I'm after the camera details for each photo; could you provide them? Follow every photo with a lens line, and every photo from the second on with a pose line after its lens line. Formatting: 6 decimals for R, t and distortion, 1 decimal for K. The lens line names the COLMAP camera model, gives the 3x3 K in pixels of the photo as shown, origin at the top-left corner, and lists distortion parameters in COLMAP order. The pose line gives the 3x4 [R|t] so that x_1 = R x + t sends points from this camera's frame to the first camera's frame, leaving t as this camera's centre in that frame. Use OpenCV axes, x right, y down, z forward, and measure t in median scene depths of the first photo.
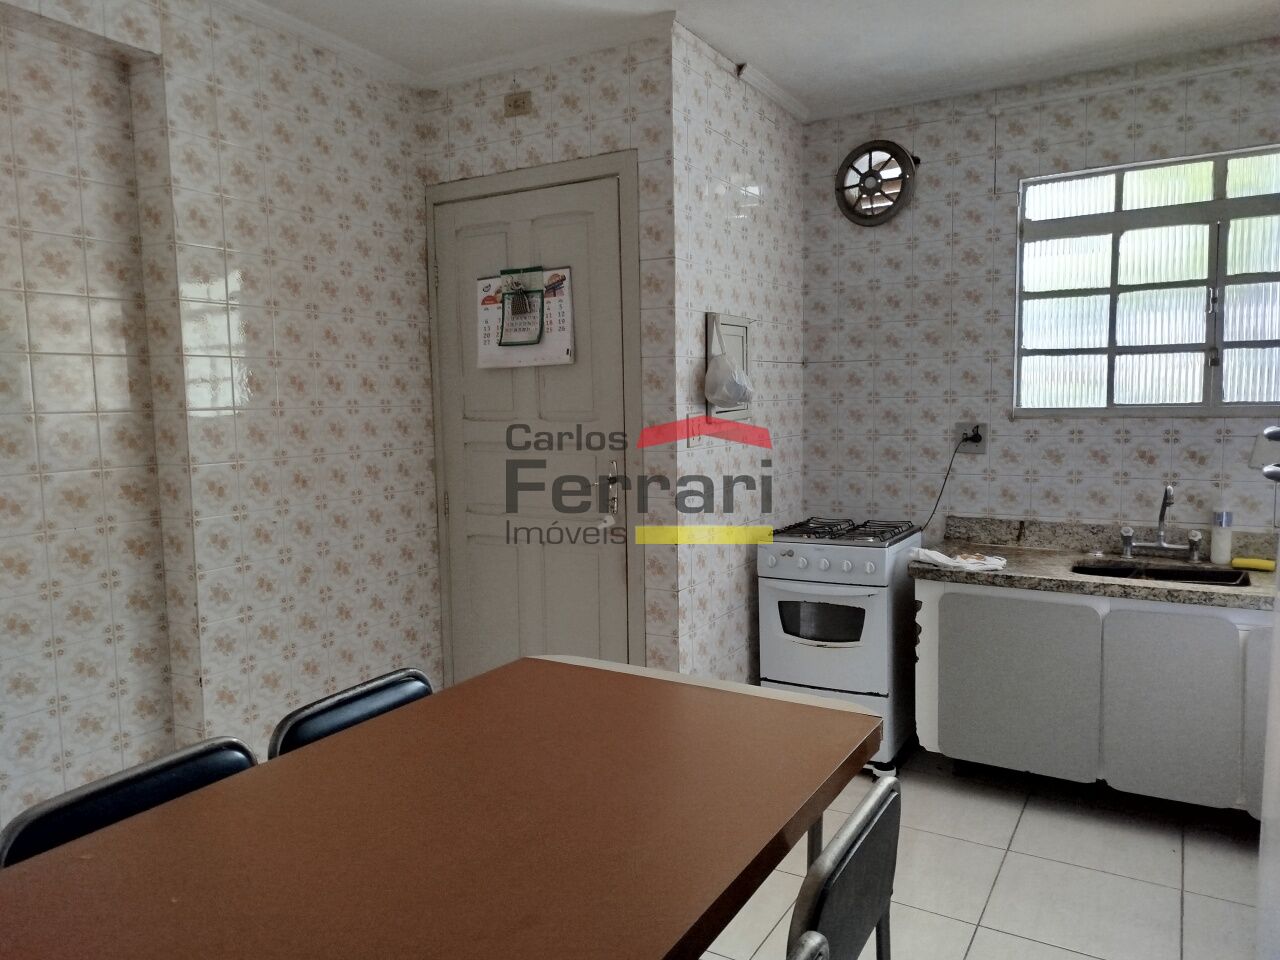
lens RADIAL K [[906.0, 0, 641.7], [0, 906.0, 481.1], [0, 0, 1]] dist [-0.001400, -0.009132]
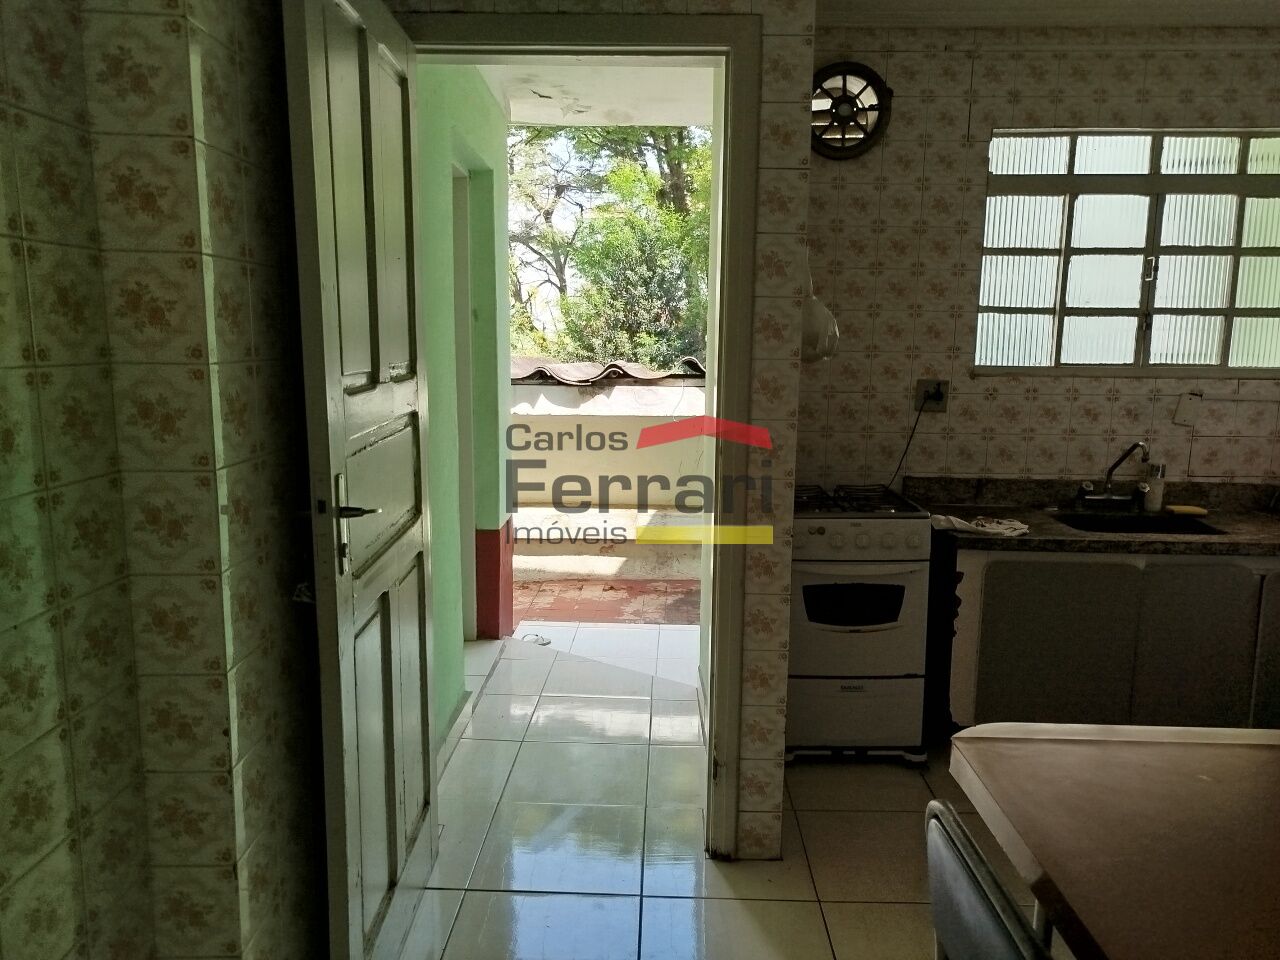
lens RADIAL K [[906.0, 0, 639.9], [0, 906.0, 482.0], [0, 0, 1]] dist [-0.001400, -0.009132]
pose [[0.869876, -0.051823, 0.490540, -0.406471], [0.019637, 0.997316, 0.070538, -0.031688], [-0.492879, -0.051726, 0.868559, 0.324141]]
